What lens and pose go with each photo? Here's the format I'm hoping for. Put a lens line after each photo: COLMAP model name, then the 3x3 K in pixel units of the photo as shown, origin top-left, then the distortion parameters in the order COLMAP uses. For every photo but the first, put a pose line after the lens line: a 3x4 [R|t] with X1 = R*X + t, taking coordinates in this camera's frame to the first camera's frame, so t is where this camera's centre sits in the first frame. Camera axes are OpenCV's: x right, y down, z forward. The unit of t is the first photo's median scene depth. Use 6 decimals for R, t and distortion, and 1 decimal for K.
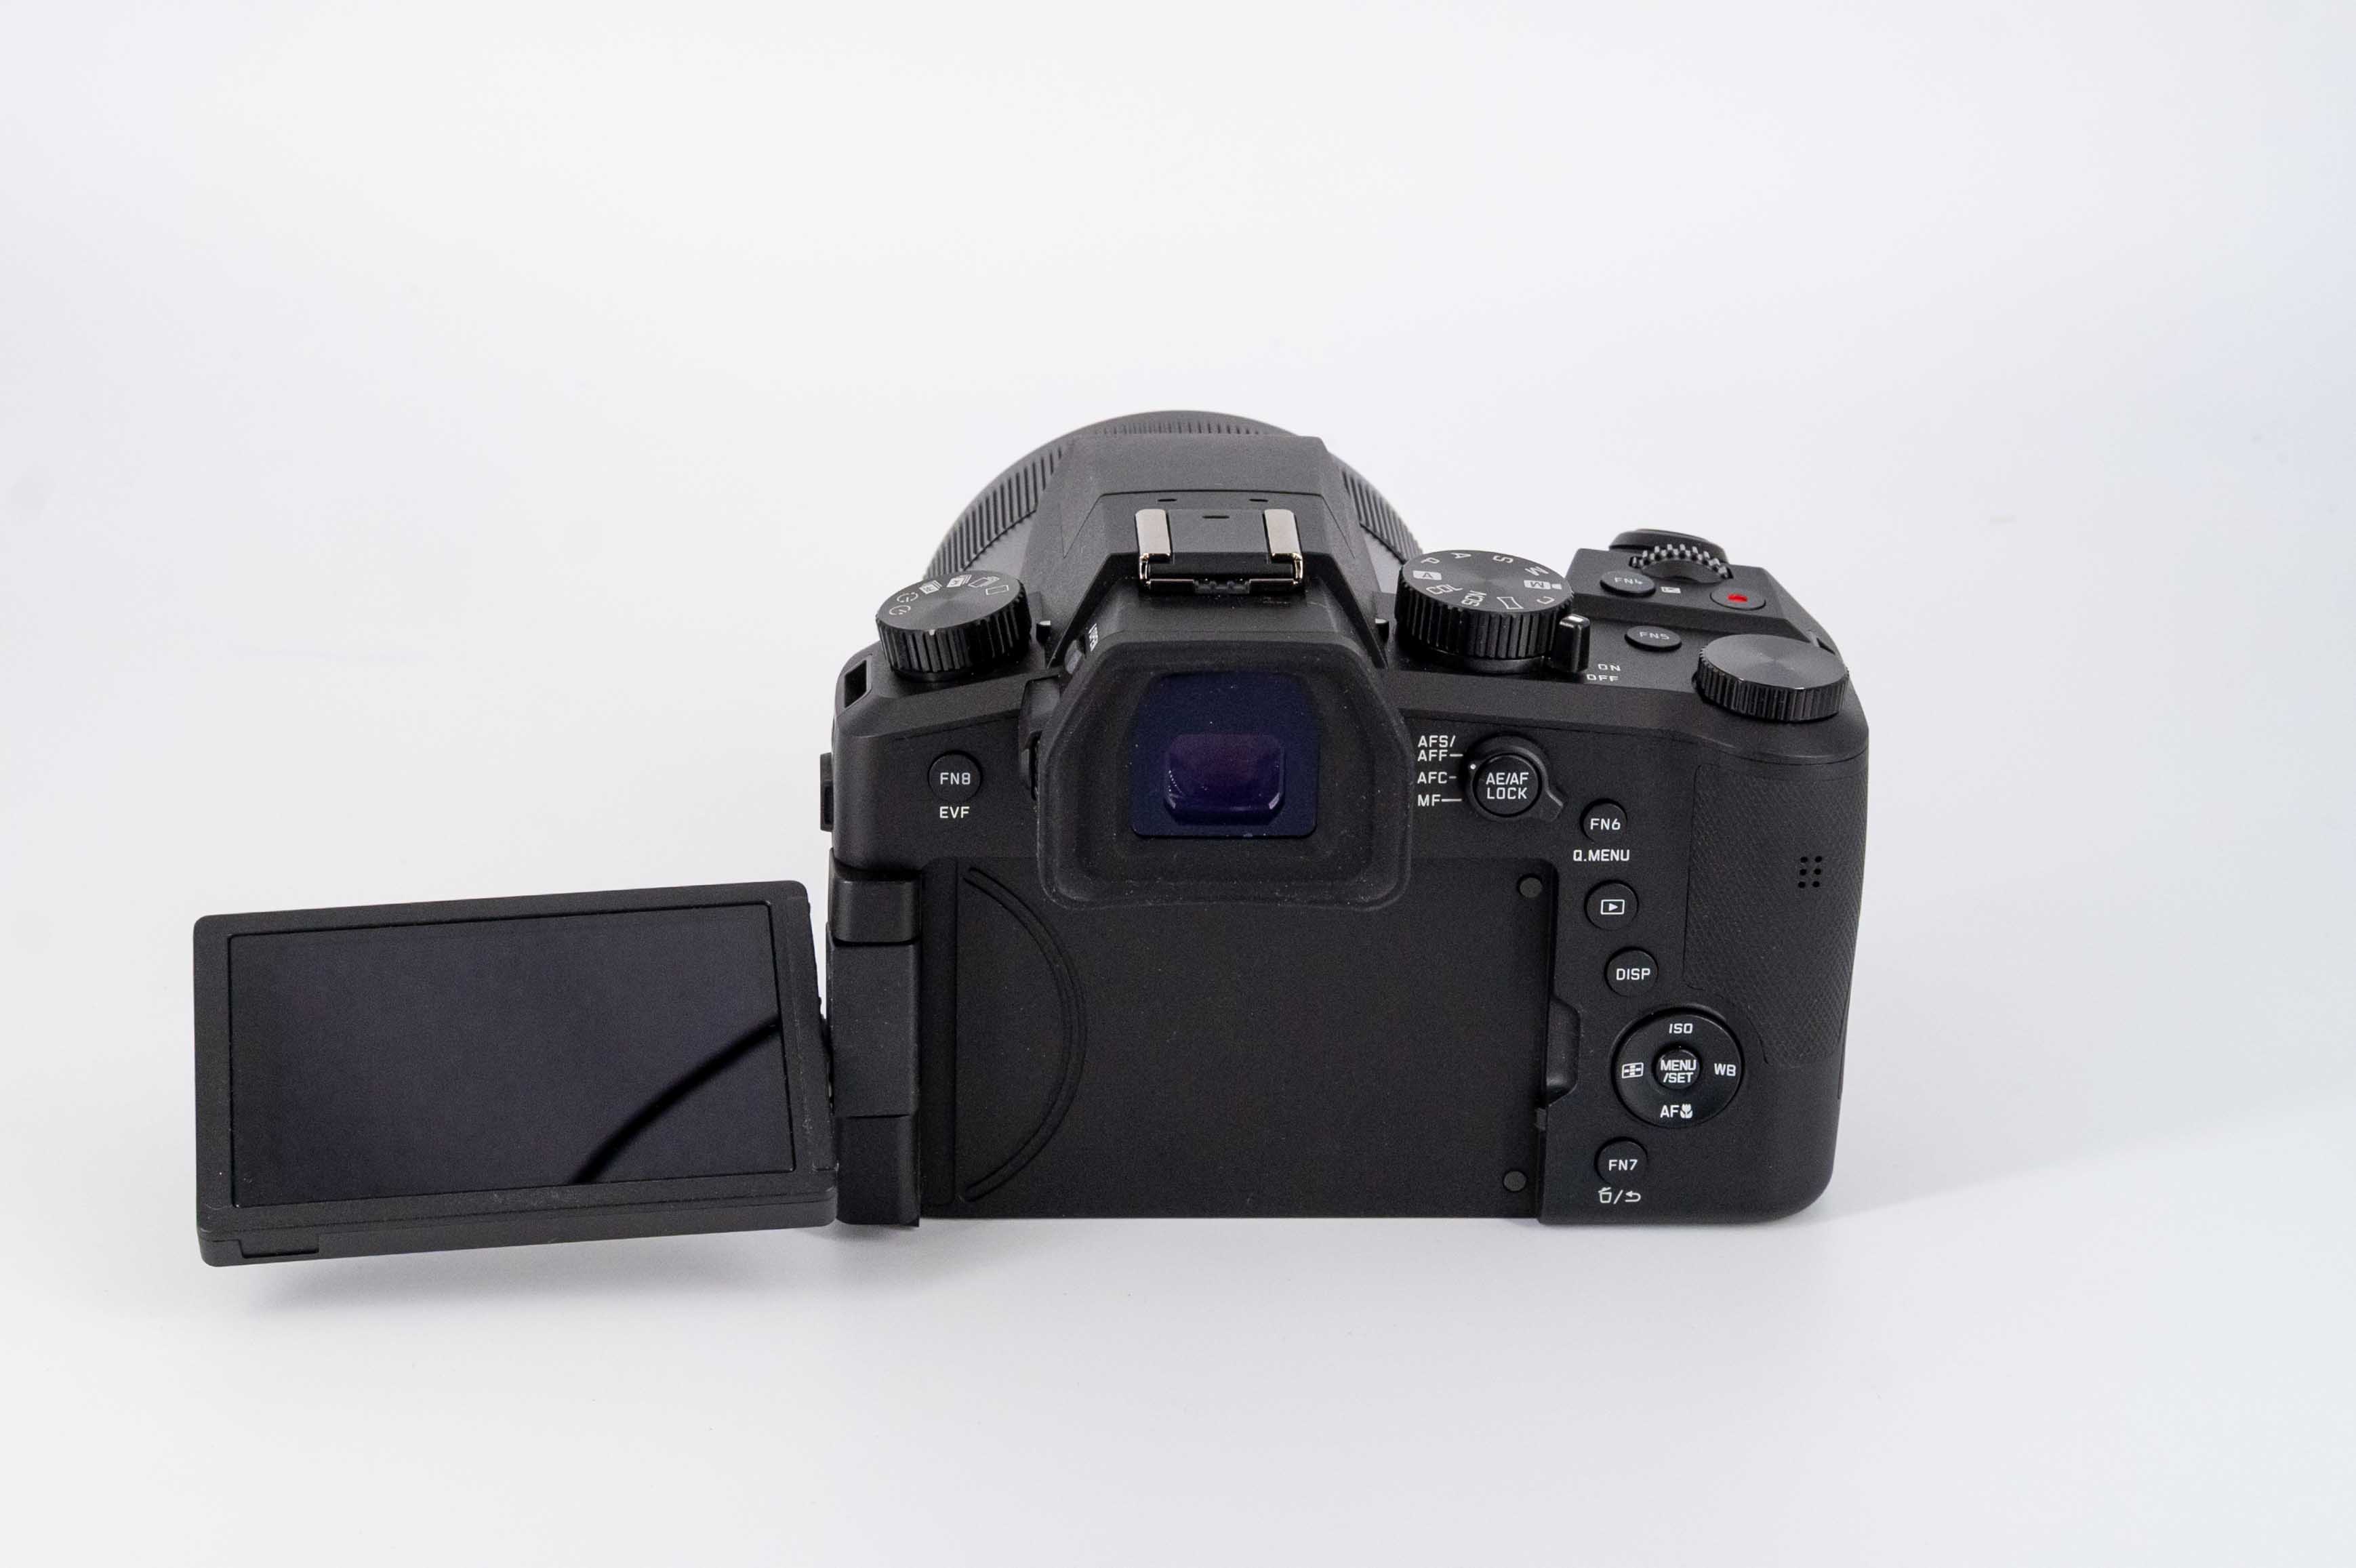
lens RADIAL K [[6105.1, 0, 1174.1], [0, 6105.1, 787.6], [0, 0, 1]] dist [0.113656, 0.000000]
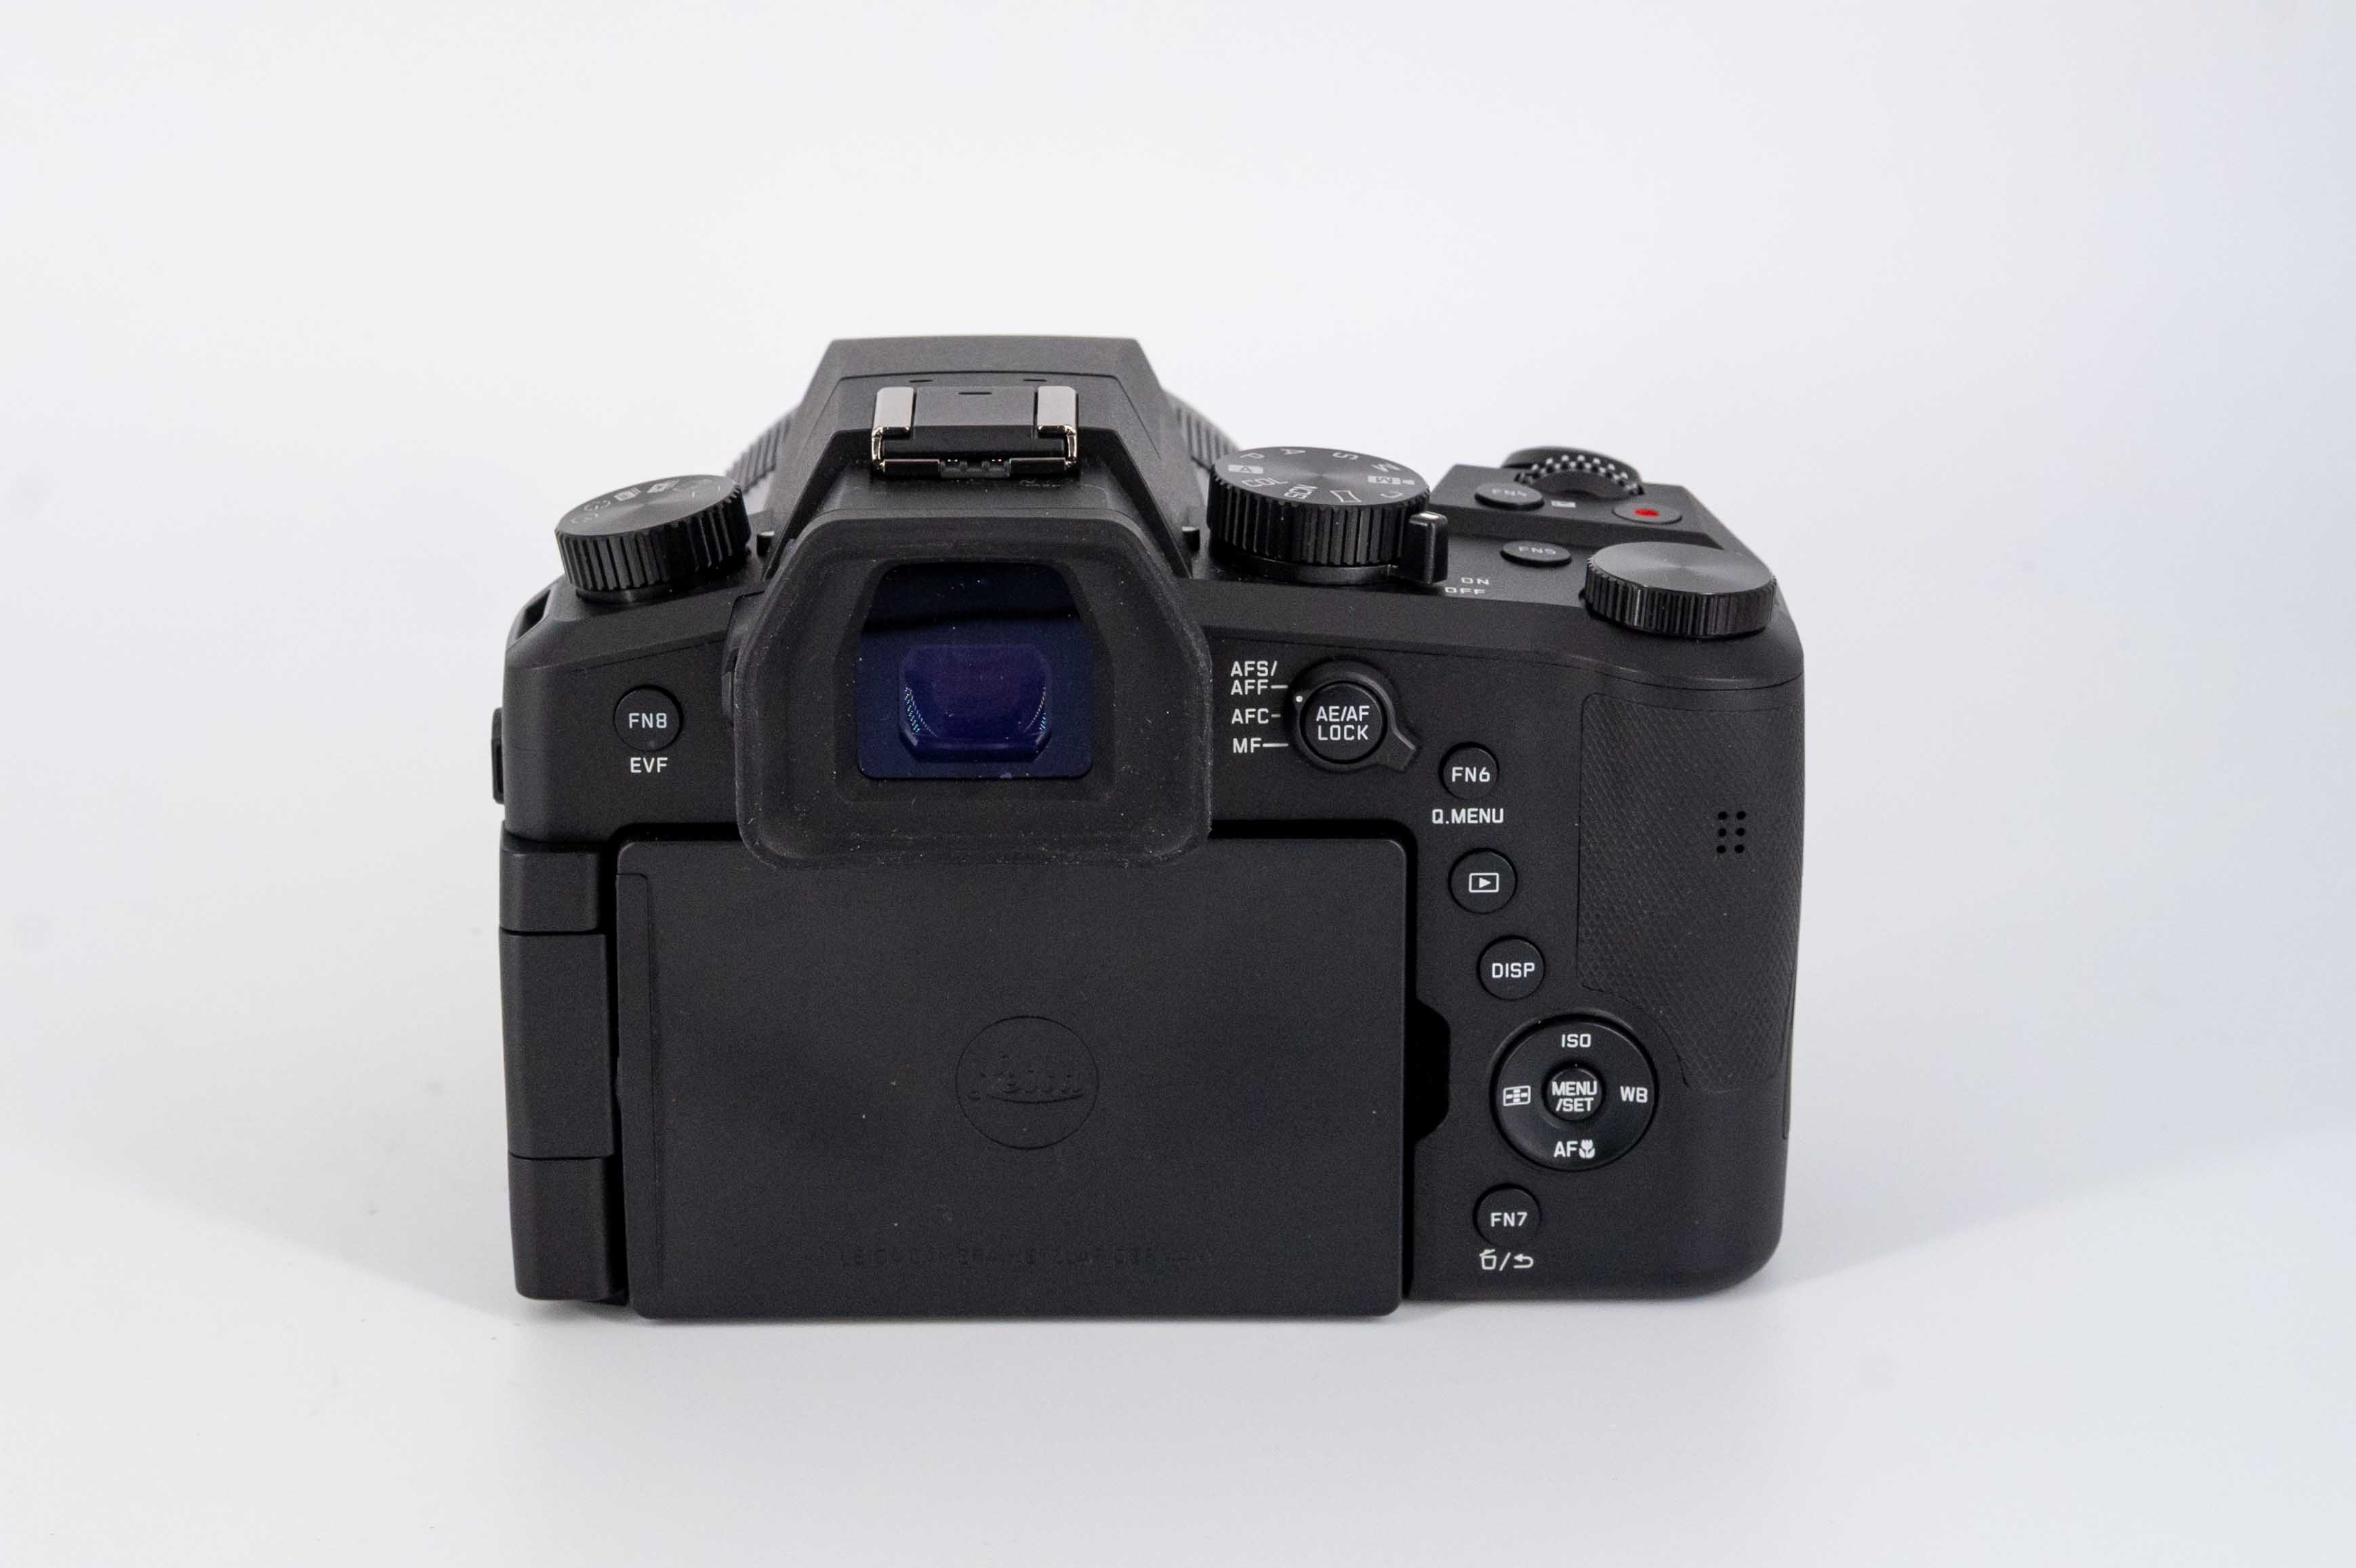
lens RADIAL K [[6105.1, 0, 1182.2], [0, 6105.1, 780.4], [0, 0, 1]] dist [0.113656, 0.000000]
pose [[0.999180, -0.011322, -0.038882, 0.063959], [0.007735, 0.995804, -0.091189, 0.078681], [0.039751, 0.090813, 0.995074, 0.210492]]
